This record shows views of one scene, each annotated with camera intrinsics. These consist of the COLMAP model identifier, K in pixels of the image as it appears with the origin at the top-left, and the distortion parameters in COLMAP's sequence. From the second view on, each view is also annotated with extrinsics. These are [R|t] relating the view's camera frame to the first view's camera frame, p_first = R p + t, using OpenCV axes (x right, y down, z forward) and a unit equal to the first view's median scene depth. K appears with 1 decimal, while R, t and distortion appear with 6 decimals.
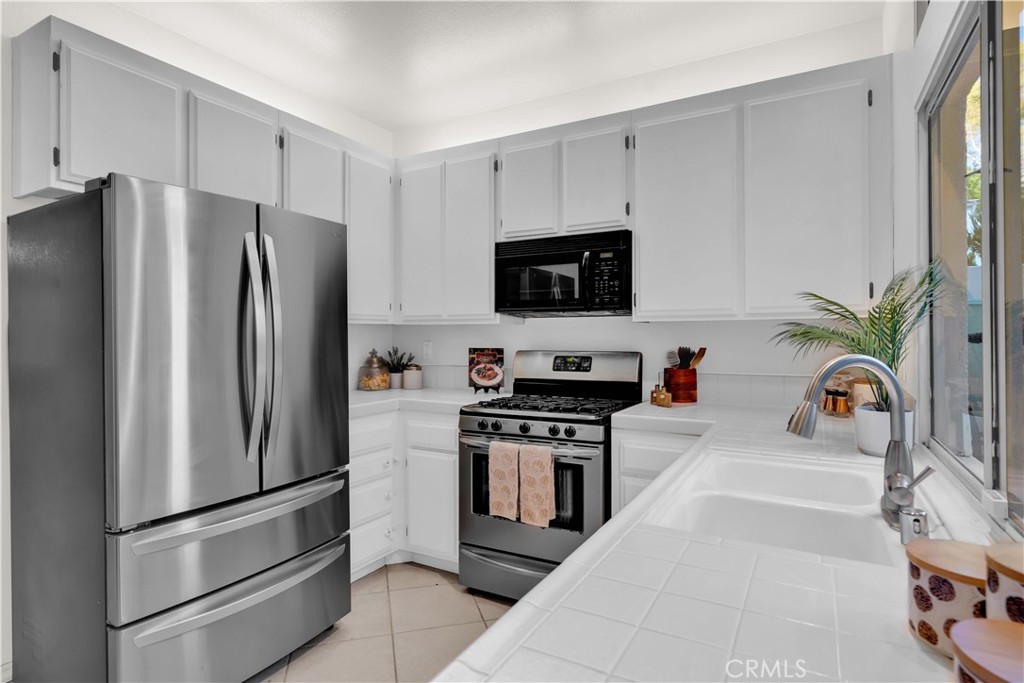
lens RADIAL K [[524.9, 0, 509.9], [0, 524.9, 329.5], [0, 0, 1]] dist [0.000343, 0.000142]
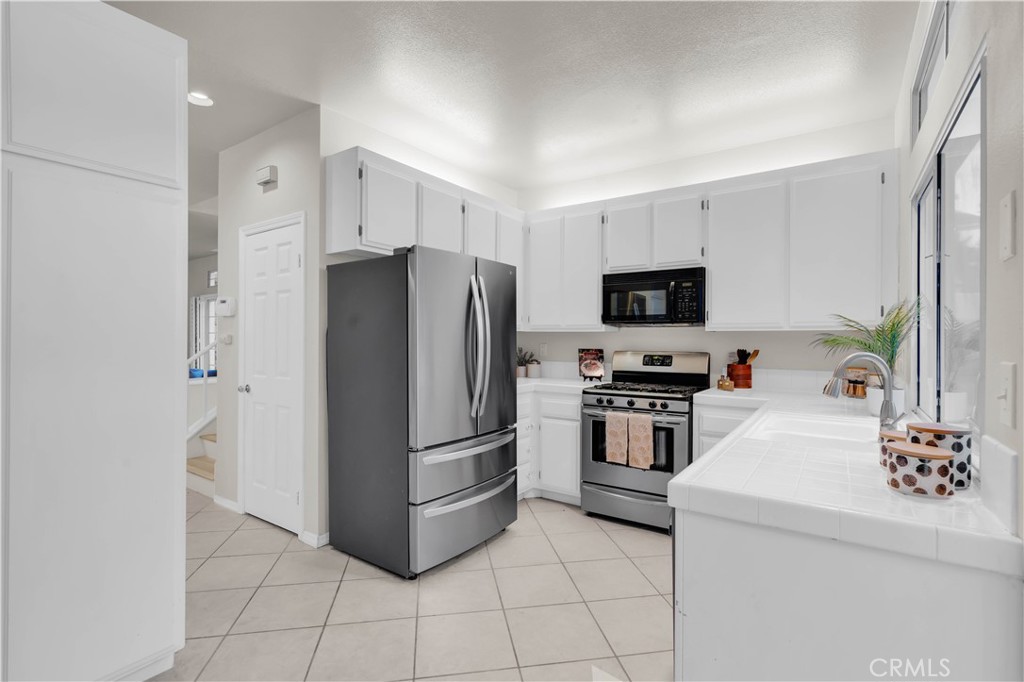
lens RADIAL K [[466.9, 0, 511.0], [0, 466.9, 336.5], [0, 0, 1]] dist [-0.000194, 0.000454]
pose [[0.995936, 0.007643, -0.089742, -0.183149], [-0.007248, 0.999963, 0.004735, -0.002092], [0.089775, -0.004066, 0.995954, -0.319164]]
